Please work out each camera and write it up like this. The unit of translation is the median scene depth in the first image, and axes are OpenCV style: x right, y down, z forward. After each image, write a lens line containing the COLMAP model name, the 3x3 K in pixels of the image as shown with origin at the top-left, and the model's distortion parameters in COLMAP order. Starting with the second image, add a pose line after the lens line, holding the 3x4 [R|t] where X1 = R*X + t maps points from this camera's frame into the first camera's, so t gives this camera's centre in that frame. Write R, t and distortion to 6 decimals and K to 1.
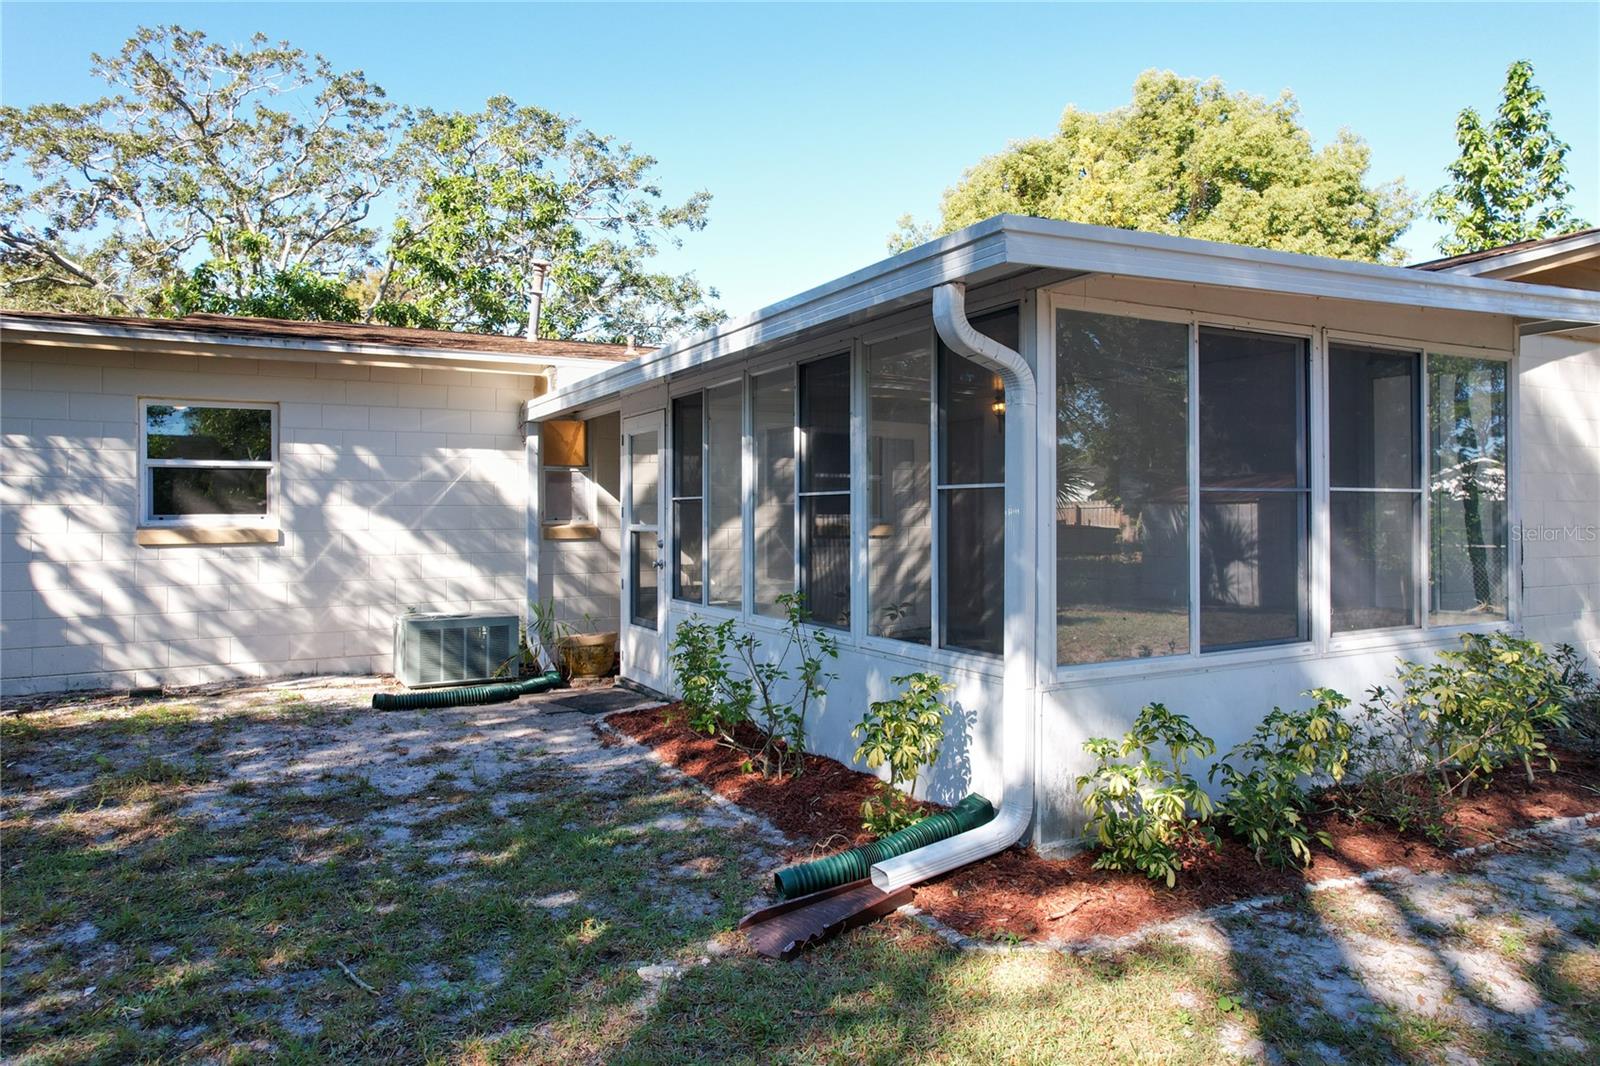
lens RADIAL K [[1016.1, 0, 797.1], [0, 1016.1, 526.4], [0, 0, 1]] dist [-0.048362, 0.048280]
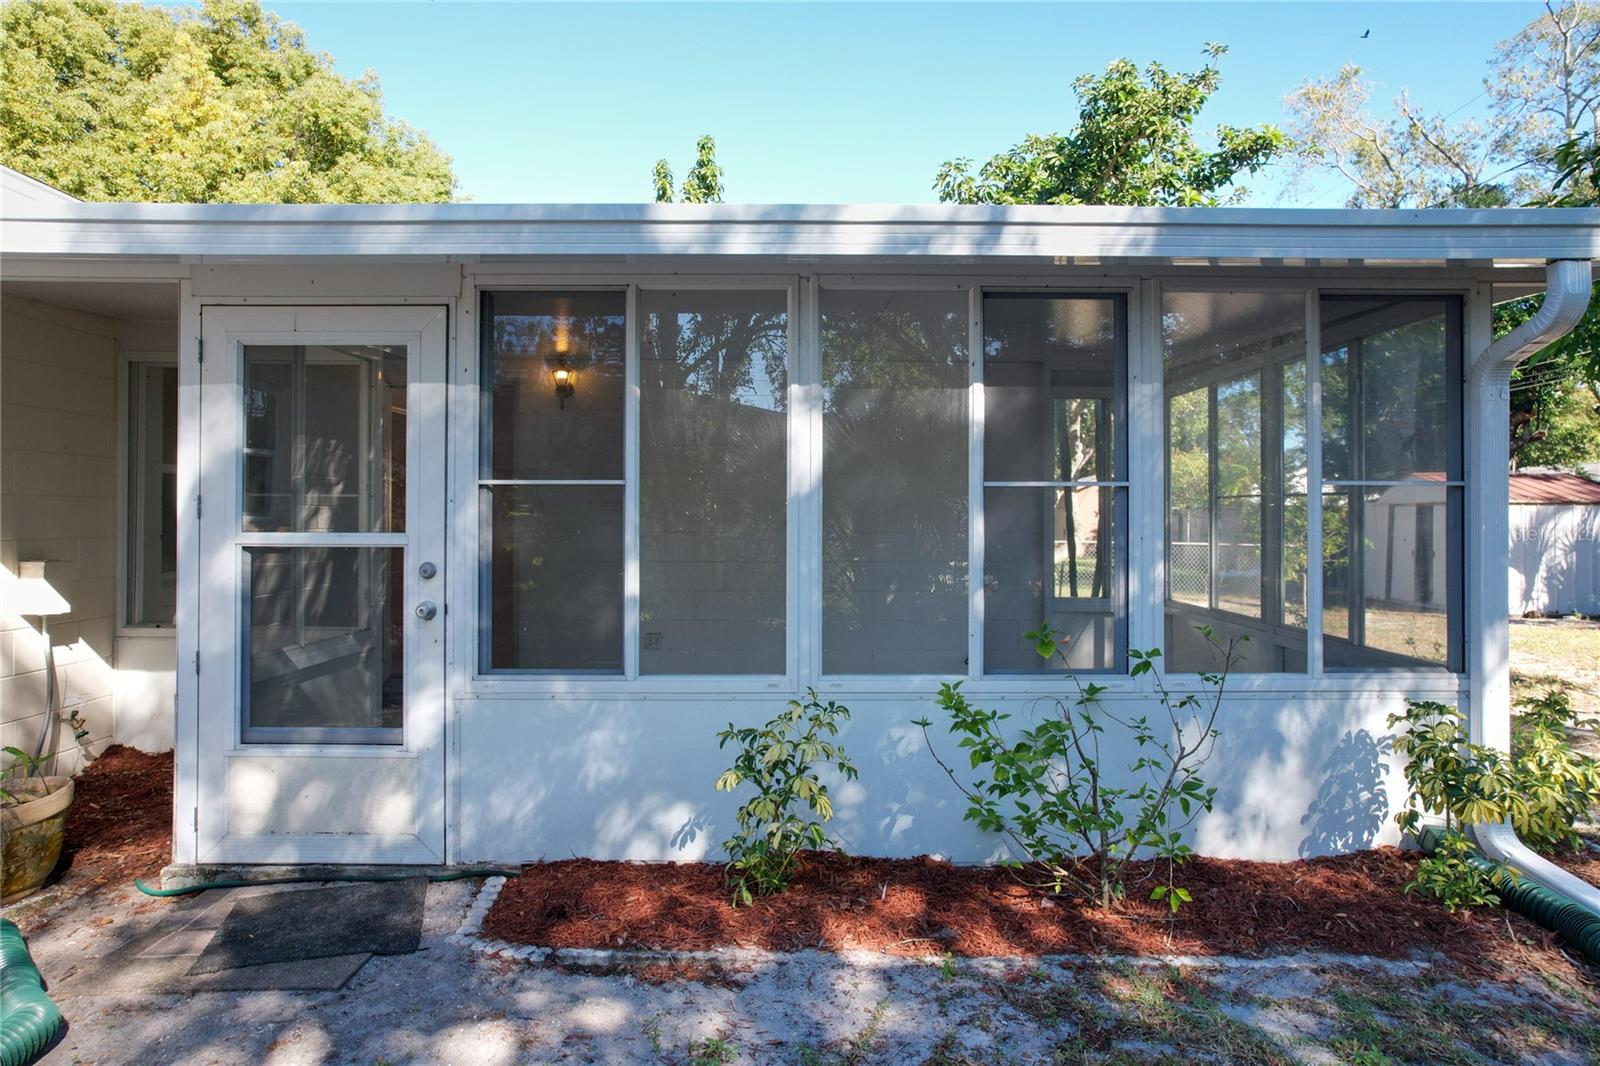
lens RADIAL K [[1016.1, 0, 799.2], [0, 1016.1, 526.1], [0, 0, 1]] dist [-0.048362, 0.048280]
pose [[0.468267, -0.001515, 0.883586, -0.830302], [0.008505, 0.999960, -0.002793, -0.003826], [-0.883546, 0.008823, 0.468261, 1.018363]]
